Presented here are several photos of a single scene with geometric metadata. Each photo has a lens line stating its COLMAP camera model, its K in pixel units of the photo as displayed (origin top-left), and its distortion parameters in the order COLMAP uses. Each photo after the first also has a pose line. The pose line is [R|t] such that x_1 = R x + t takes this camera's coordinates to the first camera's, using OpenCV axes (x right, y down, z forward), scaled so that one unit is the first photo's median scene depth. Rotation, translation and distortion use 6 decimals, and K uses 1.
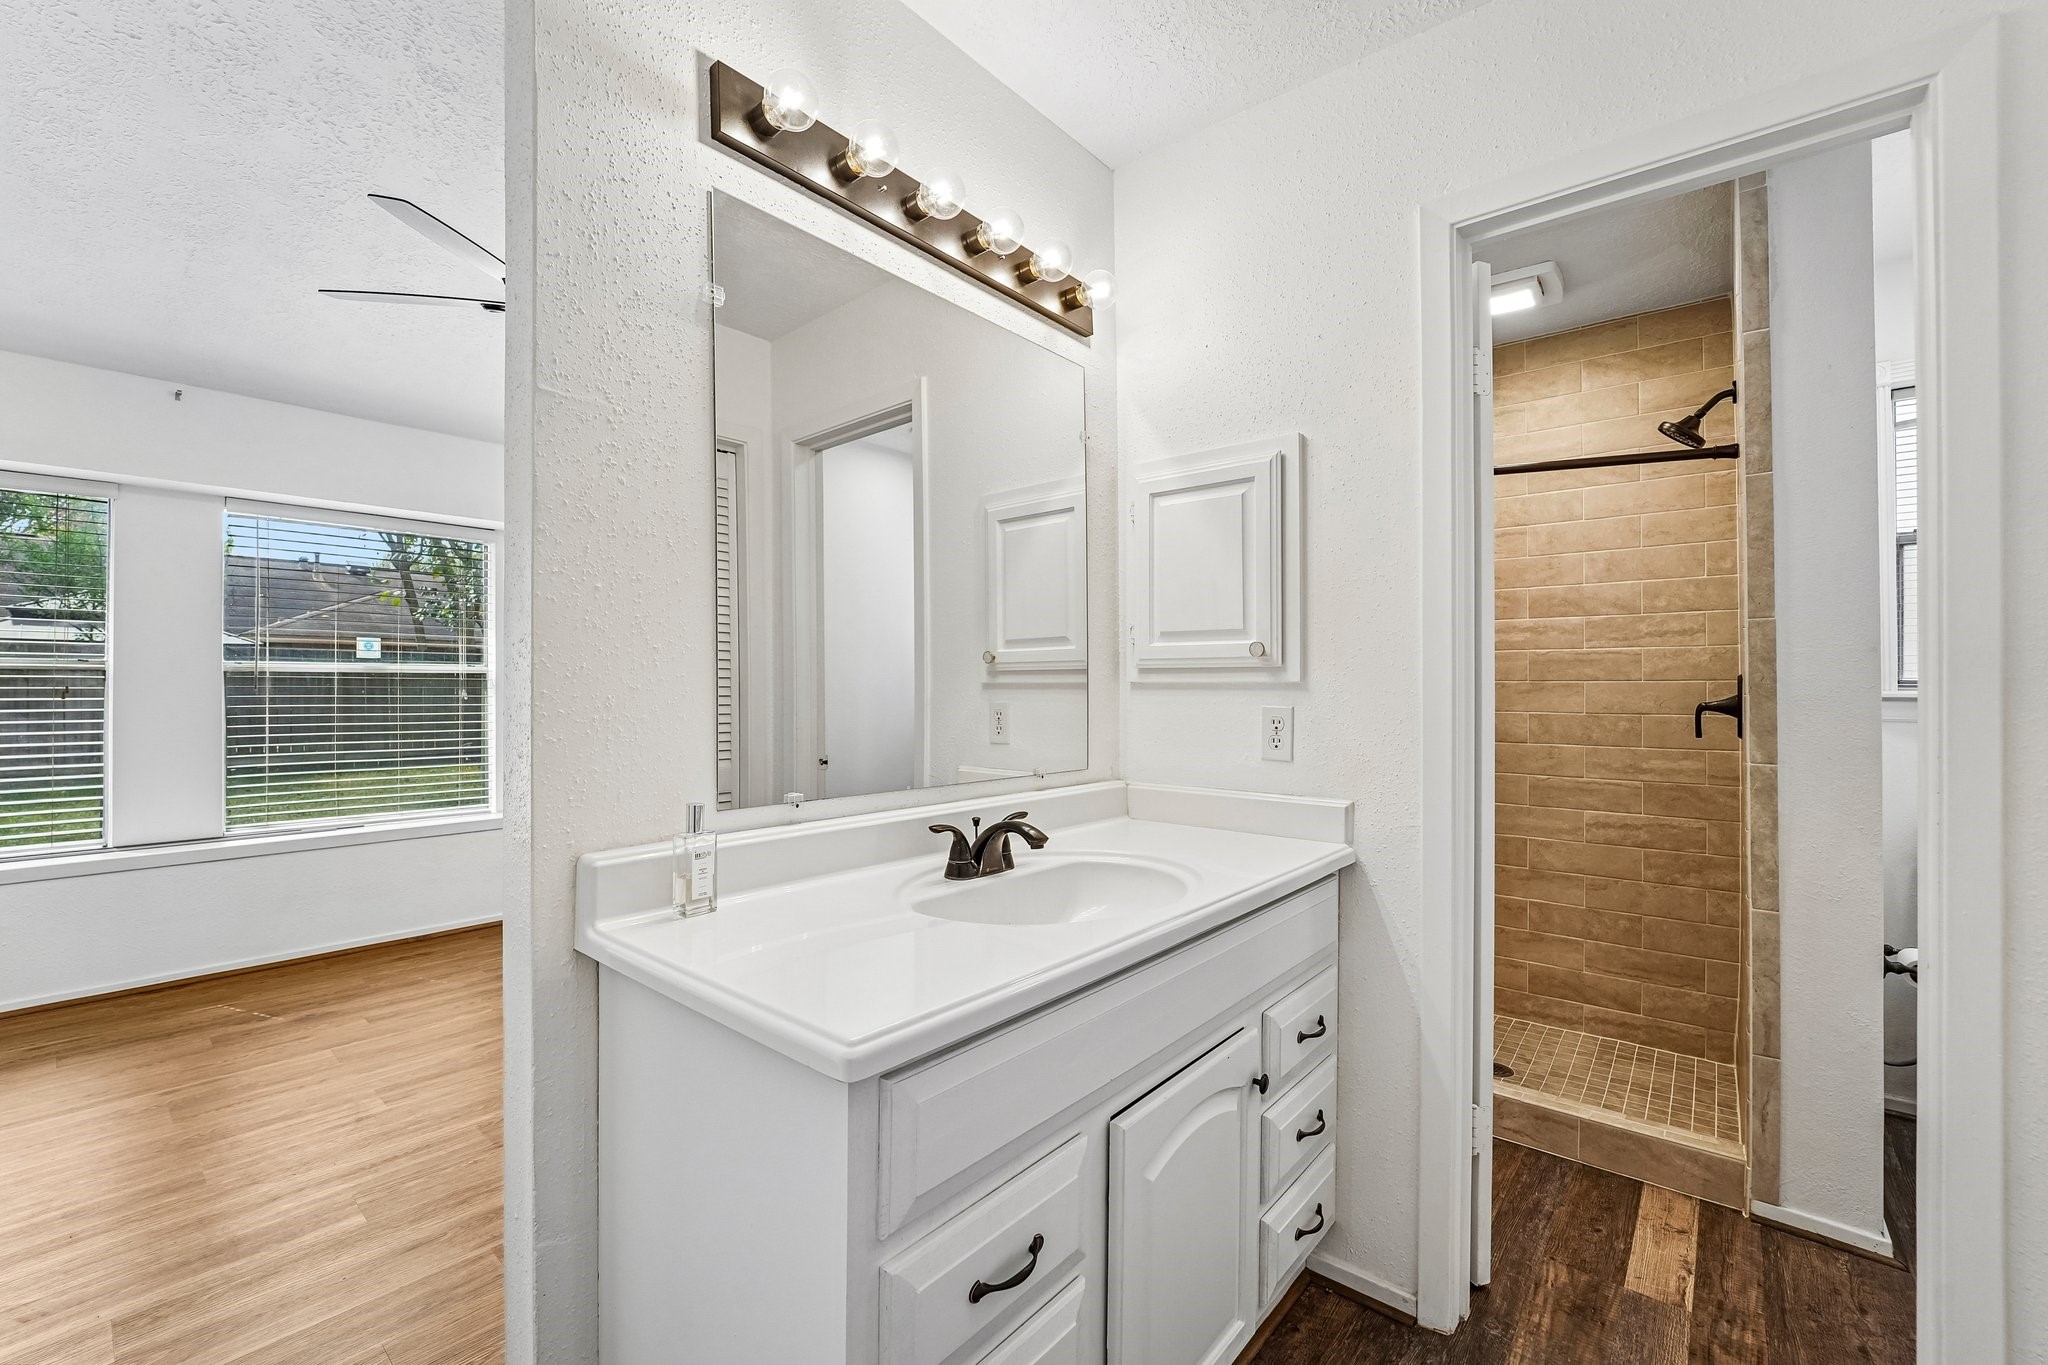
lens RADIAL K [[842.9, 0, 1028.3], [0, 842.9, 678.8], [0, 0, 1]] dist [-0.020403, 0.001240]
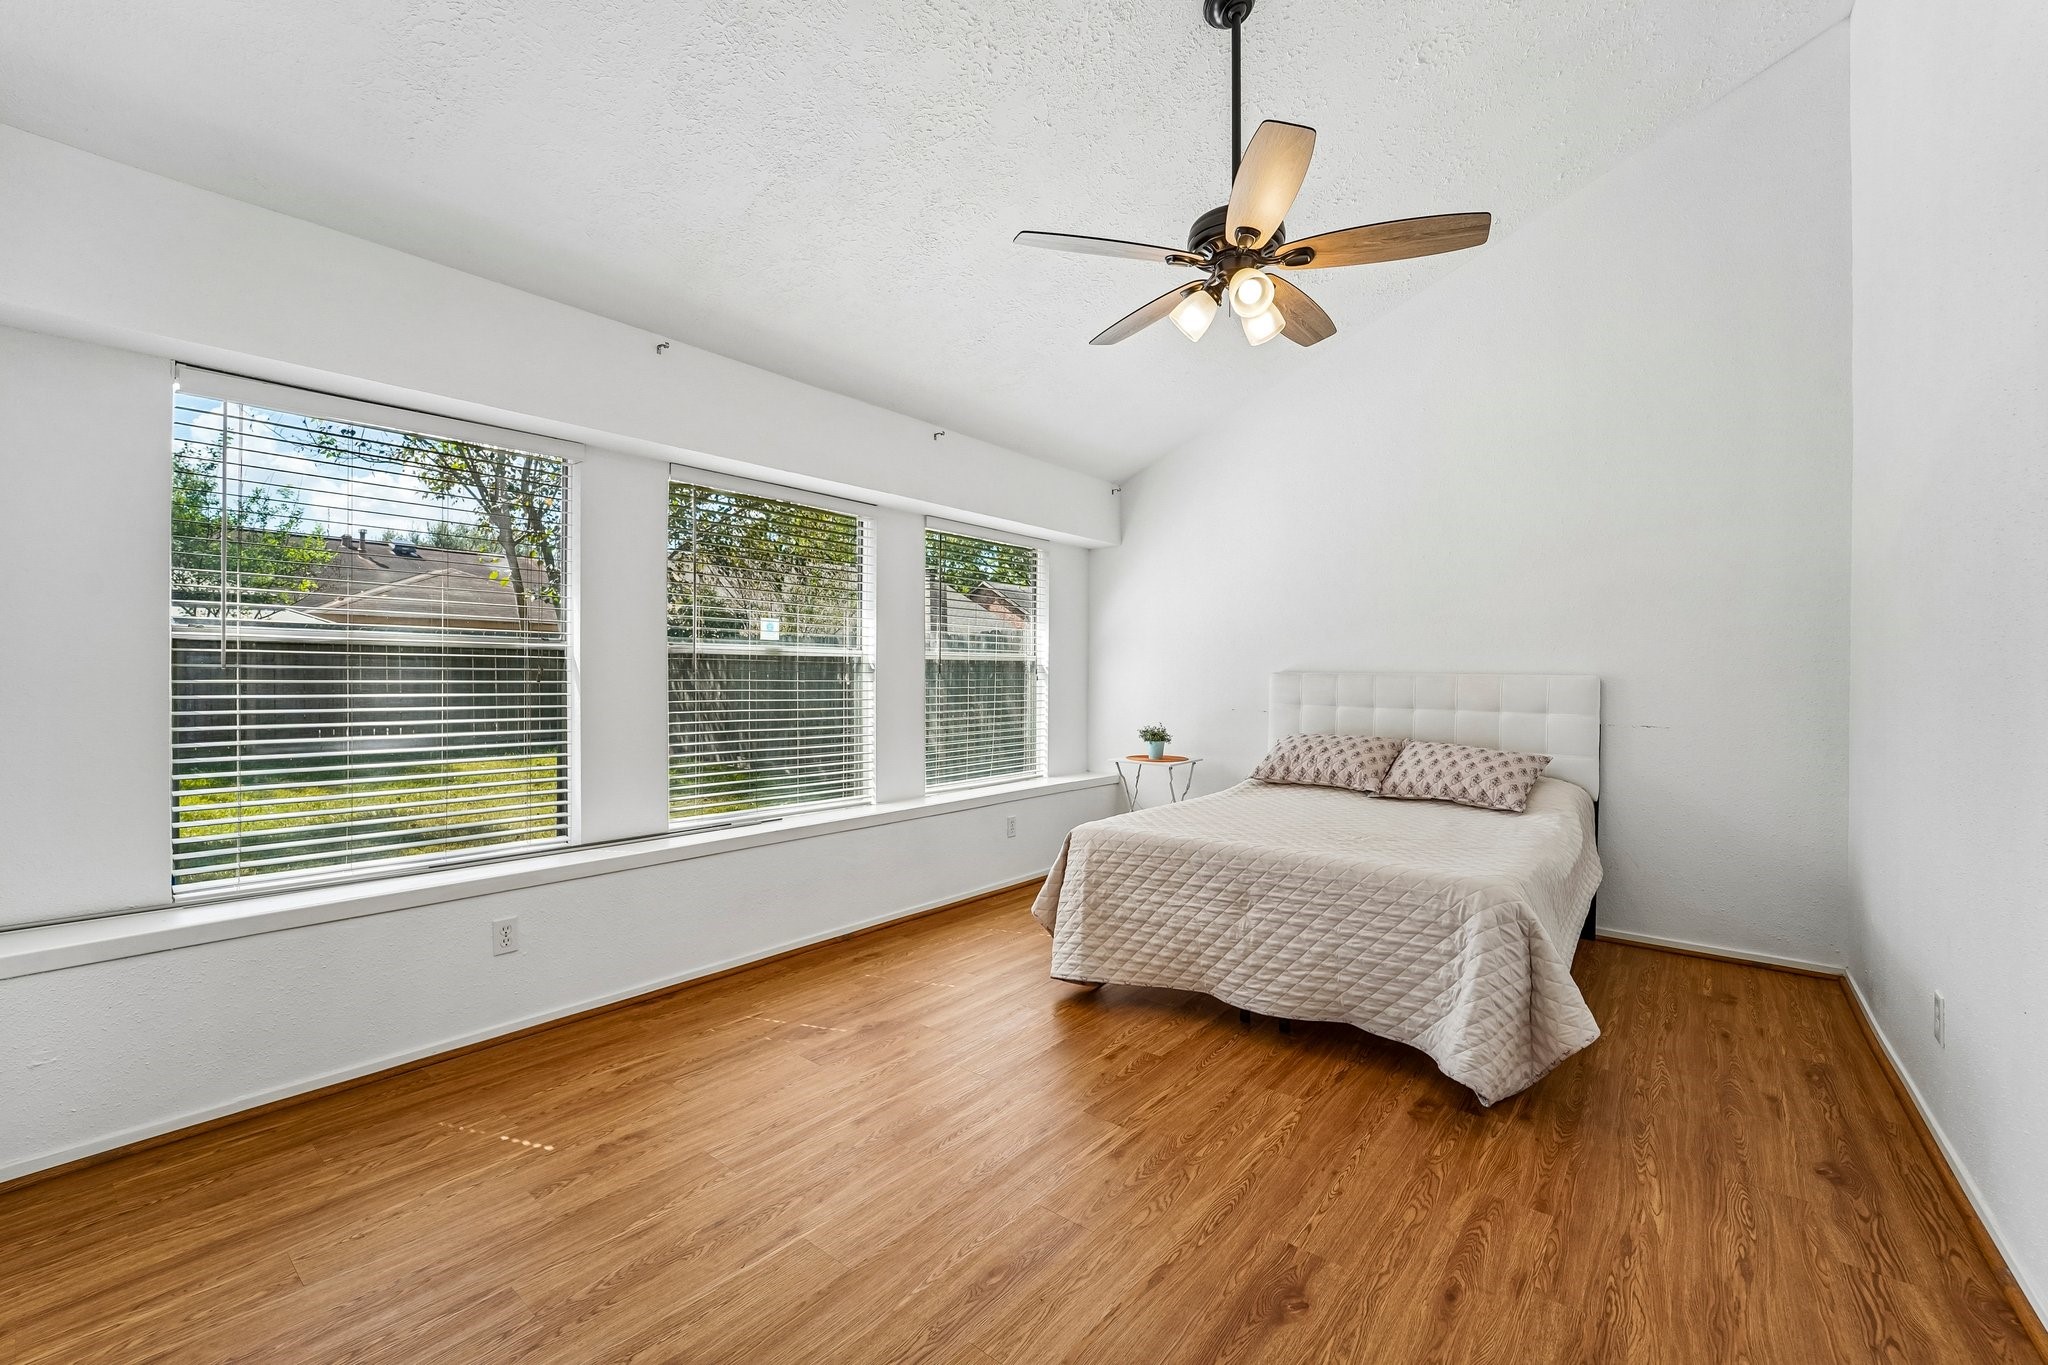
lens RADIAL K [[842.9, 0, 1015.0], [0, 842.9, 678.5], [0, 0, 1]] dist [-0.020403, 0.001240]
pose [[0.999281, 0.004821, 0.037613, -0.606518], [-0.005505, 0.999821, 0.018109, -0.000127], [-0.037519, -0.018303, 0.999128, 0.051248]]
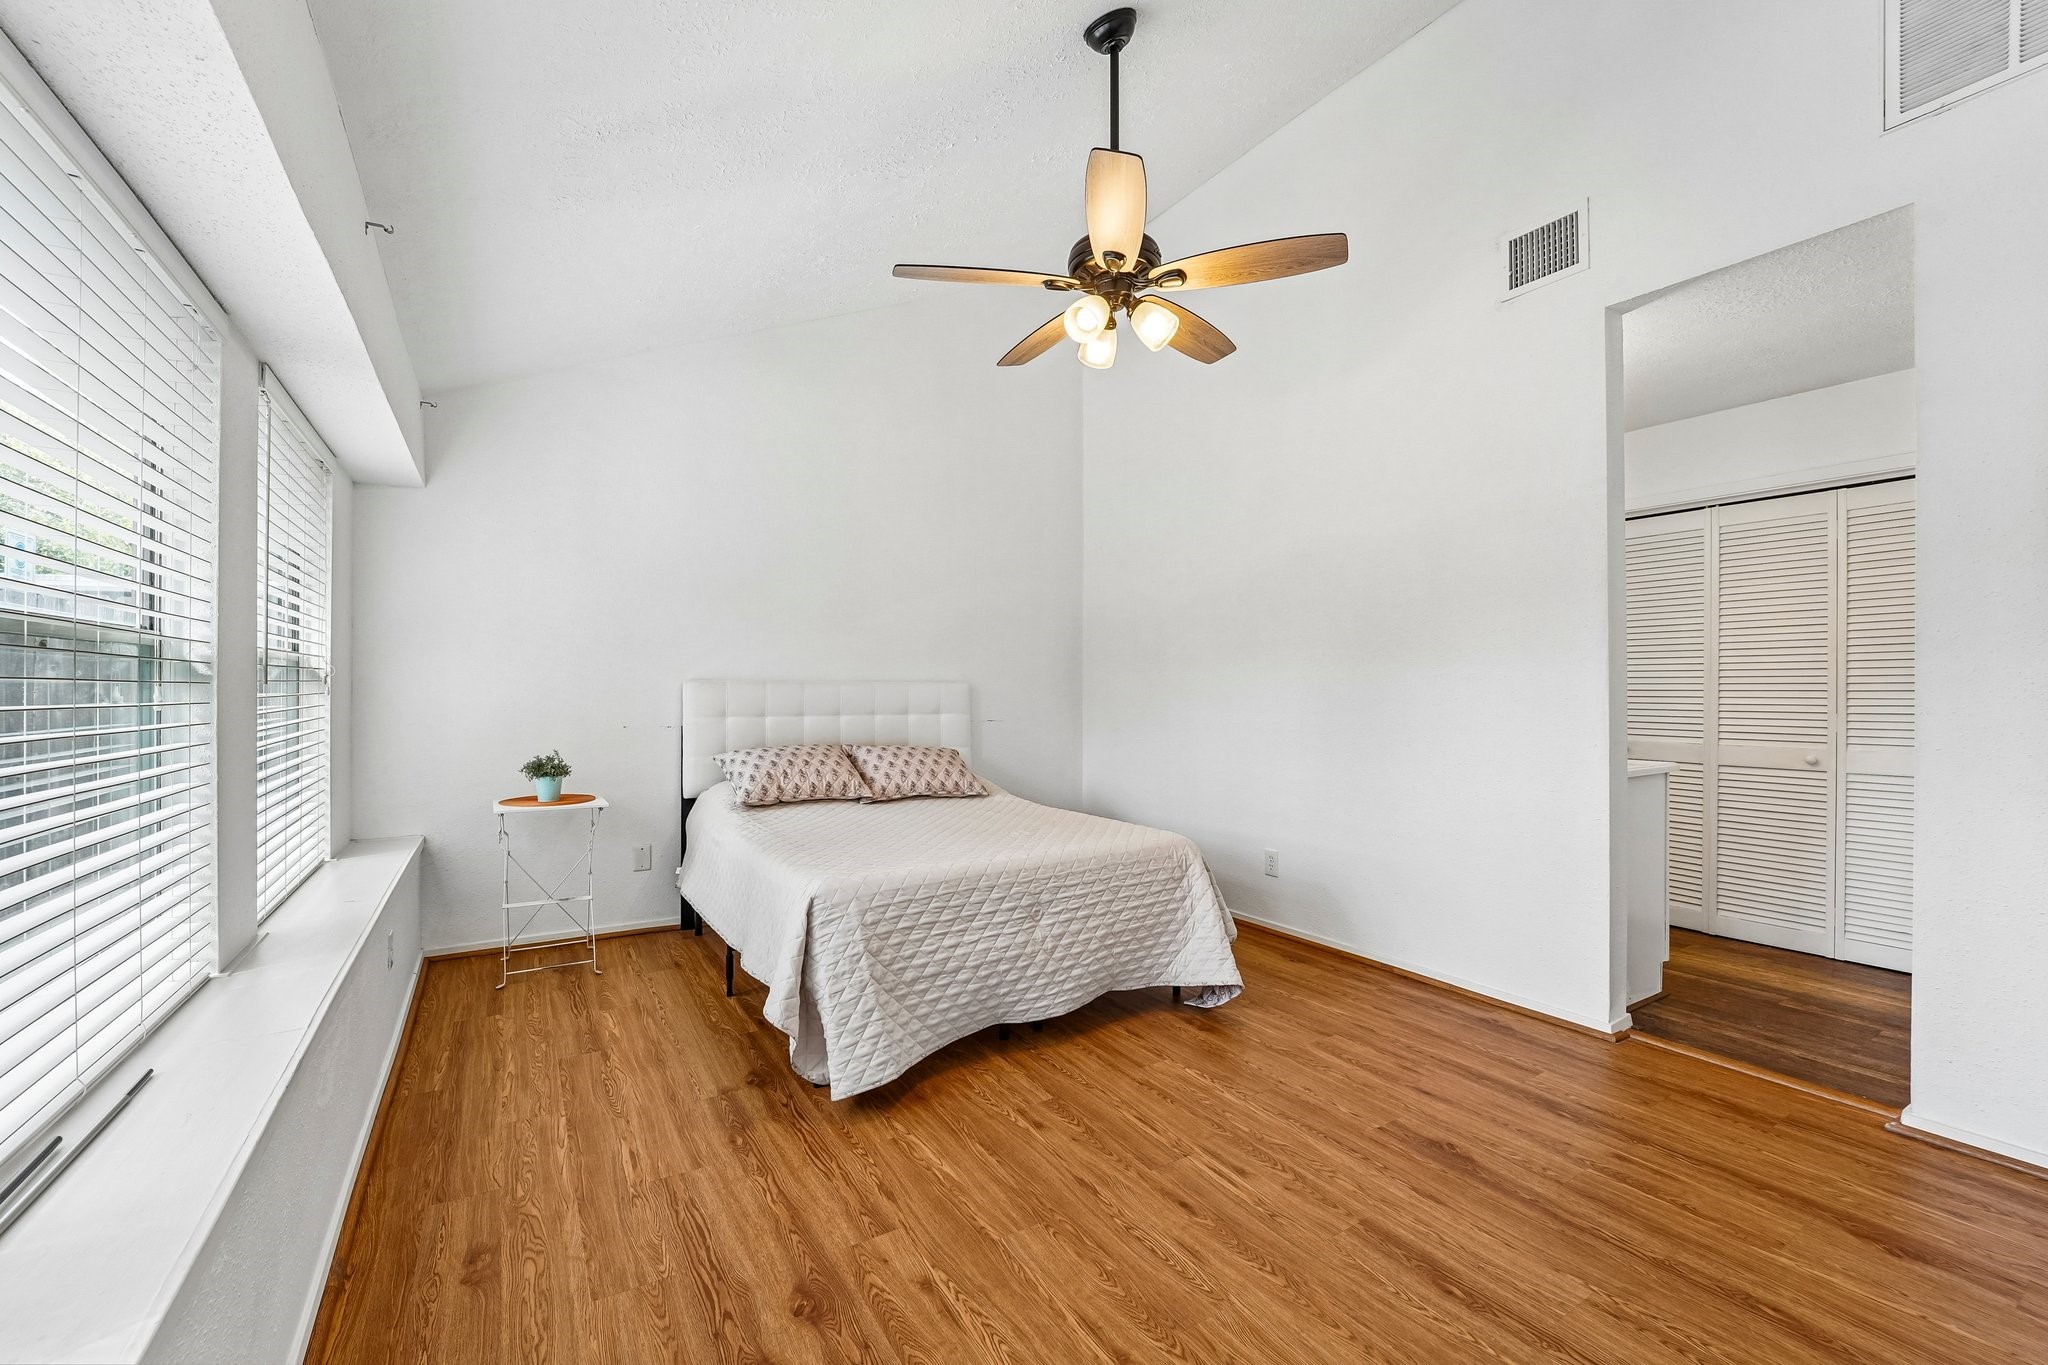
lens RADIAL K [[842.9, 0, 1023.4], [0, 842.9, 681.4], [0, 0, 1]] dist [-0.020403, 0.001240]
pose [[0.294818, 0.002251, 0.955551, -1.083926], [-0.011040, 0.999939, 0.001051, 0.007280], [-0.955490, -0.010859, 0.294825, 0.580840]]
